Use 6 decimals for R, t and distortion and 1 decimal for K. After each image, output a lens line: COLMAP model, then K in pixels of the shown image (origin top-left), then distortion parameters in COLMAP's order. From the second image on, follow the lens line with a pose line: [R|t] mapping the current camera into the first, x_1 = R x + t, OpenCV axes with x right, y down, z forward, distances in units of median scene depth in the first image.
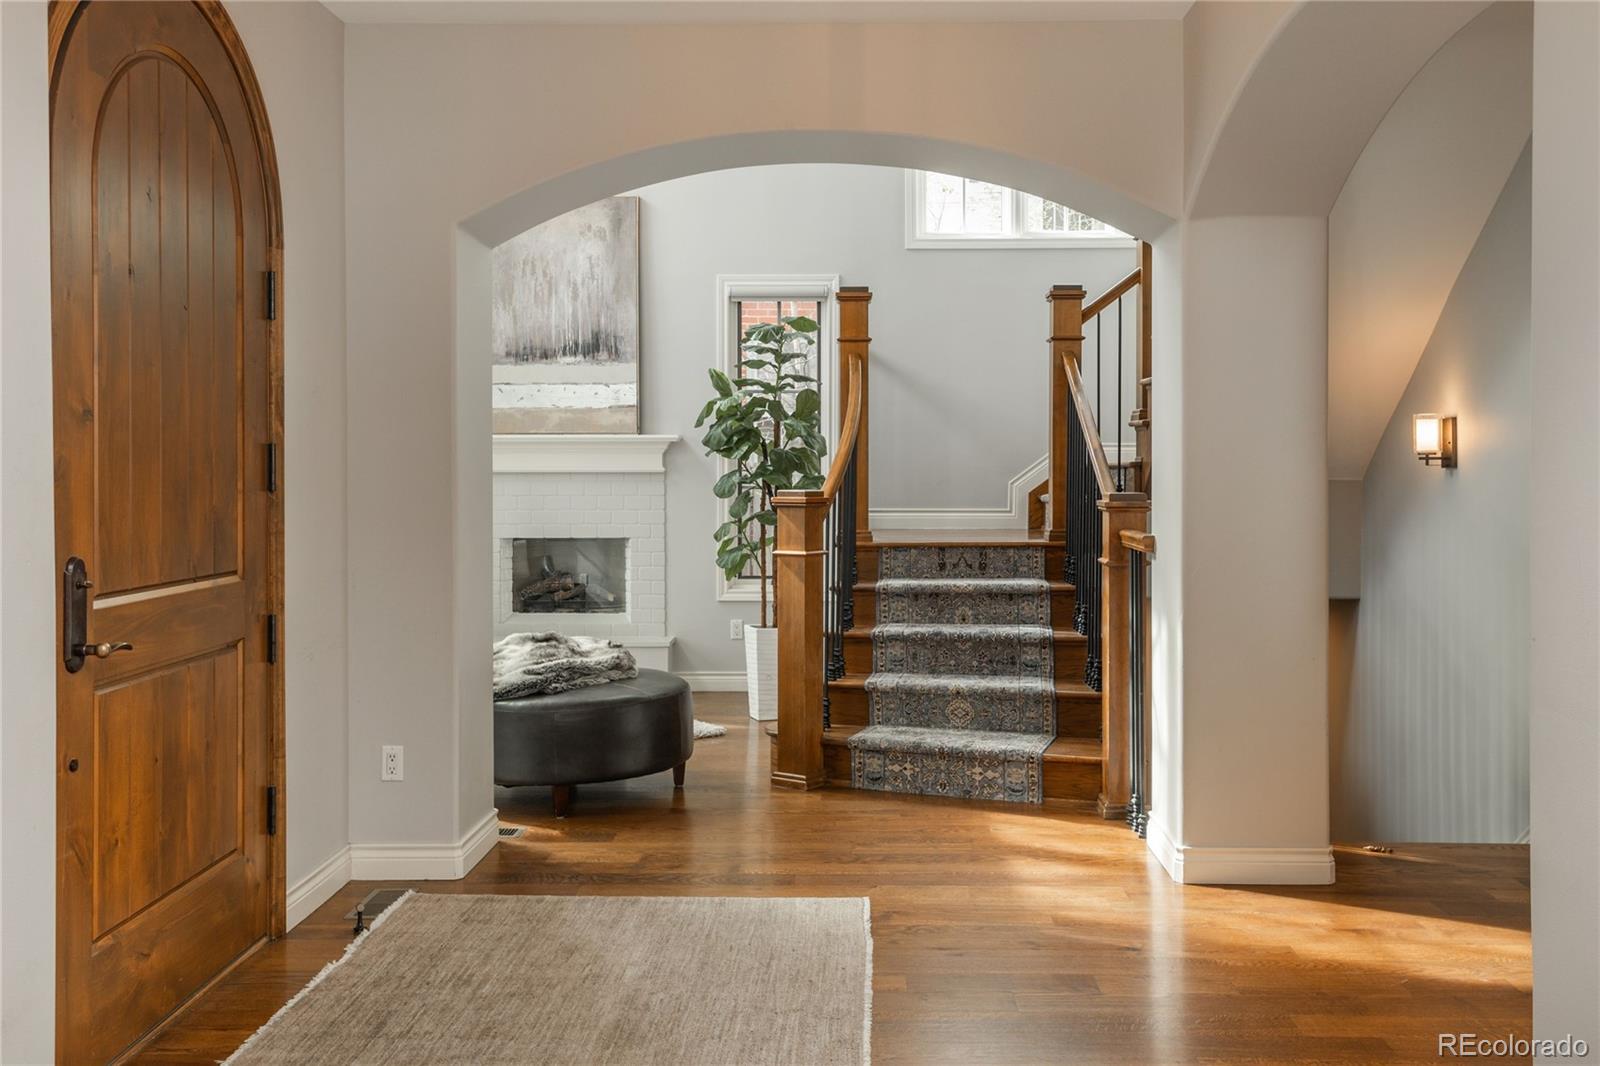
lens RADIAL K [[1342.1, 0, 811.5], [0, 1342.1, 471.4], [0, 0, 1]] dist [0.007851, 0.004852]
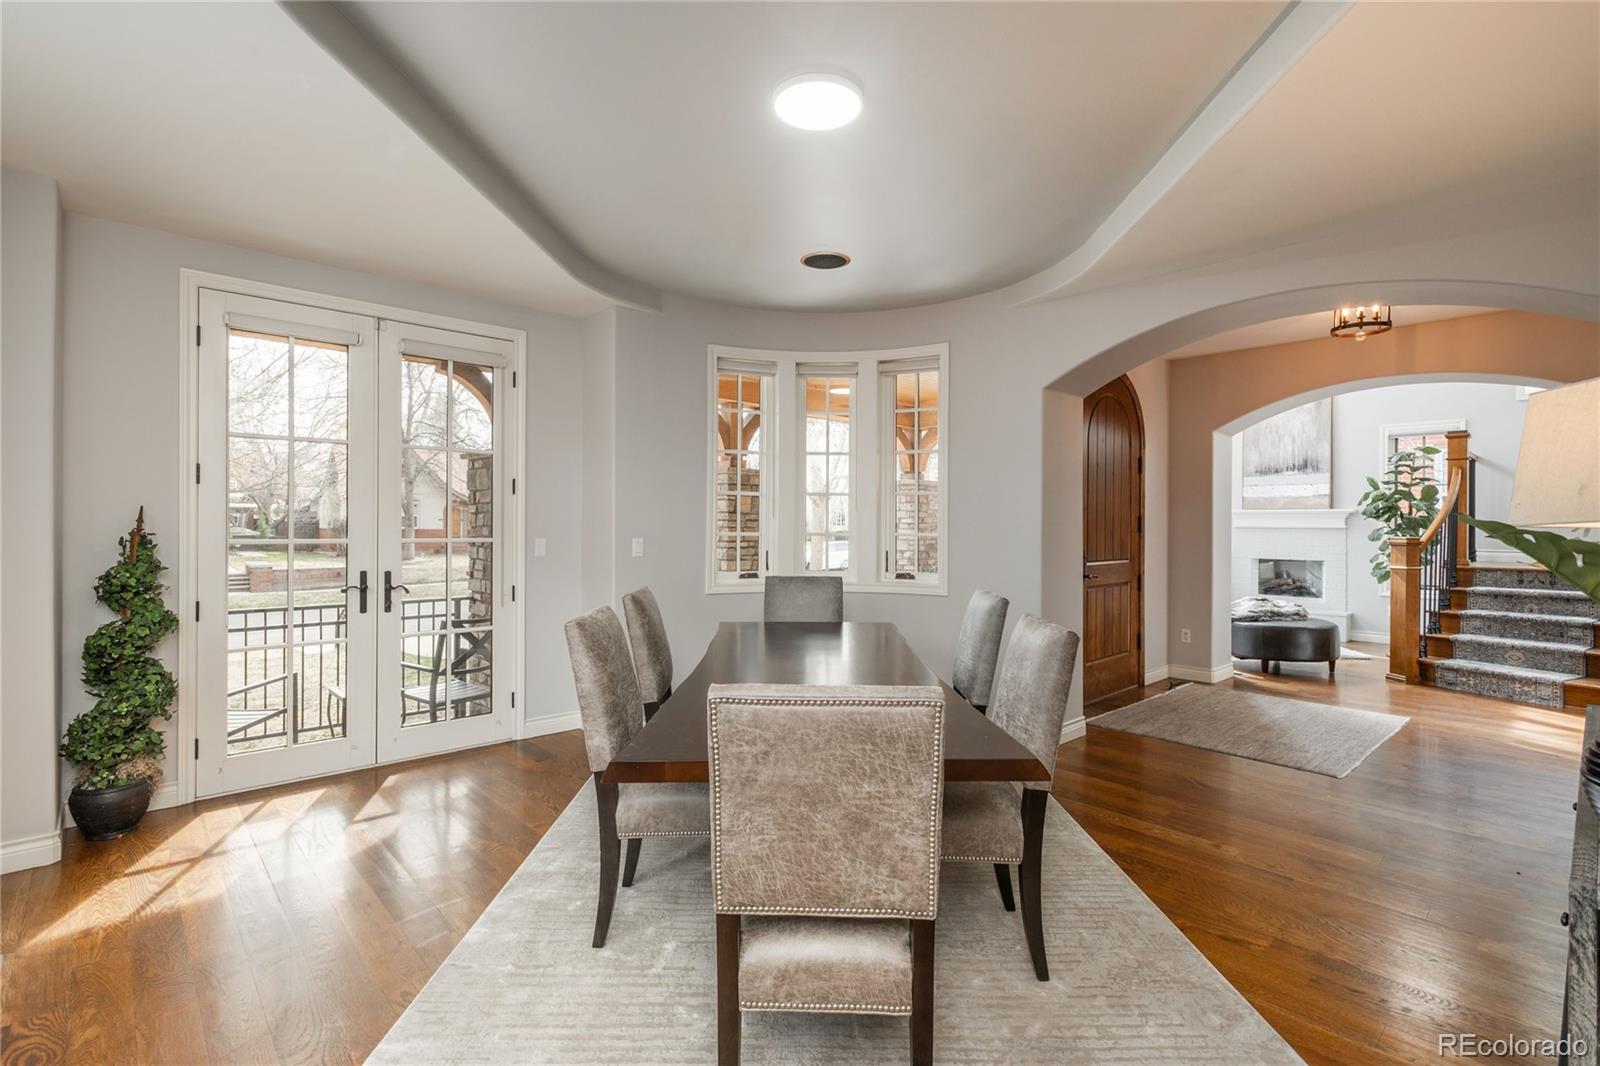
lens RADIAL K [[747.6, 0, 793.0], [0, 747.6, 524.6], [0, 0, 1]] dist [-0.000219, 0.000035]
pose [[0.679837, 0.006248, -0.733337, 0.162612], [-0.006668, 0.999975, 0.002339, -0.001737], [0.733333, 0.003300, 0.679861, -0.386924]]
